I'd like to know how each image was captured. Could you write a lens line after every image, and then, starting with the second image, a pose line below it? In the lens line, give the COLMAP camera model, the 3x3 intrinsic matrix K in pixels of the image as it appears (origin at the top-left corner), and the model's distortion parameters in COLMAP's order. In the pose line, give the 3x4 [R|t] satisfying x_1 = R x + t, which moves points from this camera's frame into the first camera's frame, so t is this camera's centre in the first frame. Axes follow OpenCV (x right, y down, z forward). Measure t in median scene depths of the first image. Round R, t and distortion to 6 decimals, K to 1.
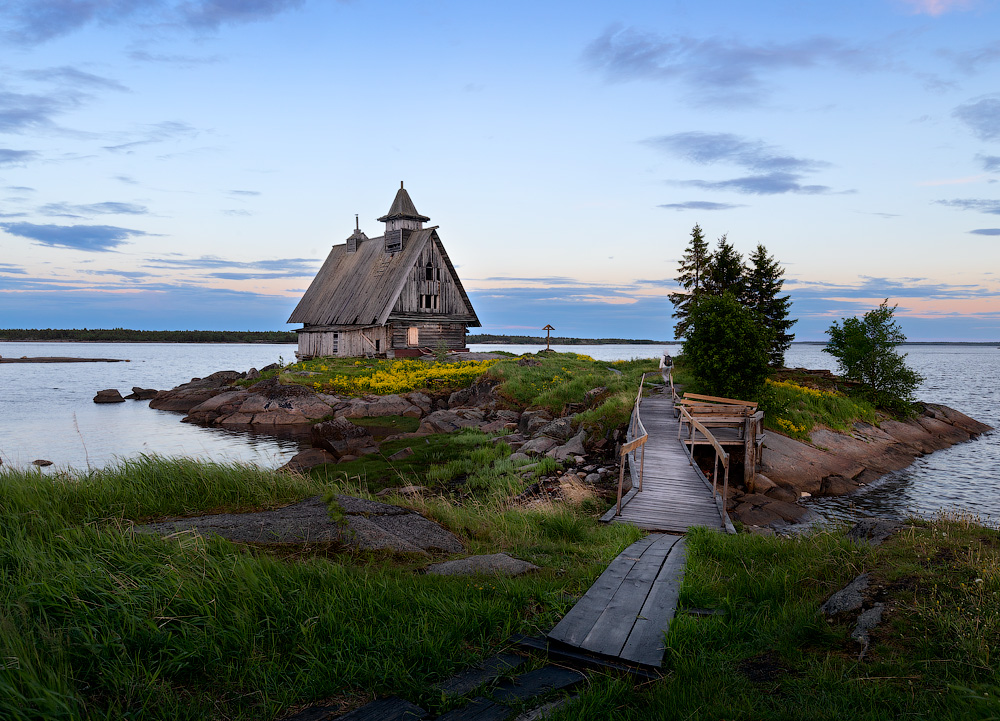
lens RADIAL K [[758.1, 0, 500.0], [0, 758.1, 360.5], [0, 0, 1]] dist [-0.023663, 0.006452]
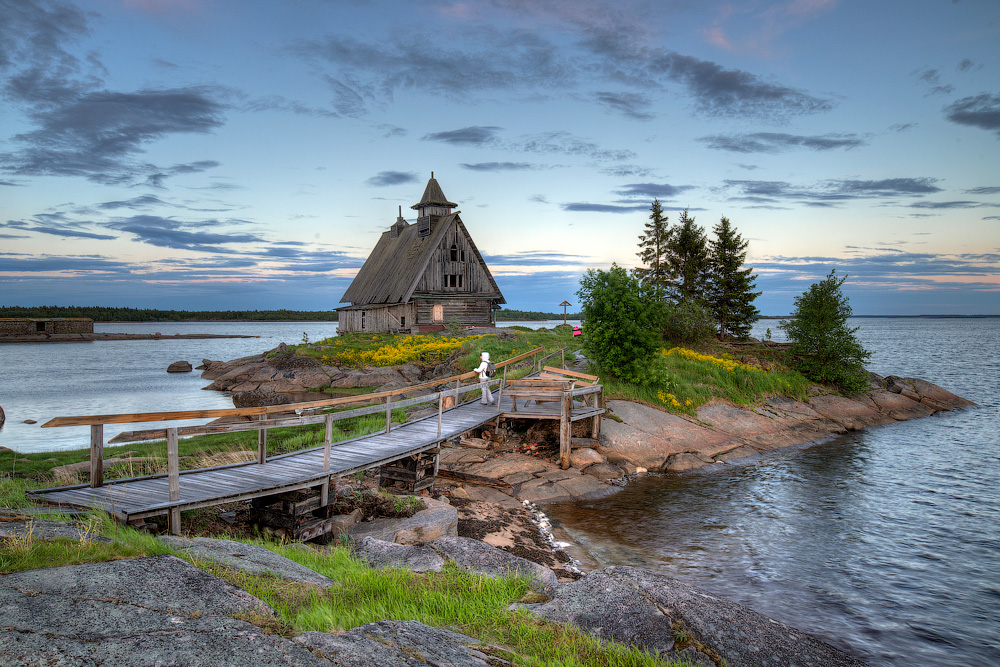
lens RADIAL K [[692.0, 0, 500.0], [0, 692.0, 333.5], [0, 0, 1]] dist [-0.034883, -0.000586]
pose [[0.985160, -0.004133, -0.171589, 0.148395], [0.003454, 0.999985, -0.004257, 0.001765], [0.171604, 0.003601, 0.985159, 0.038842]]
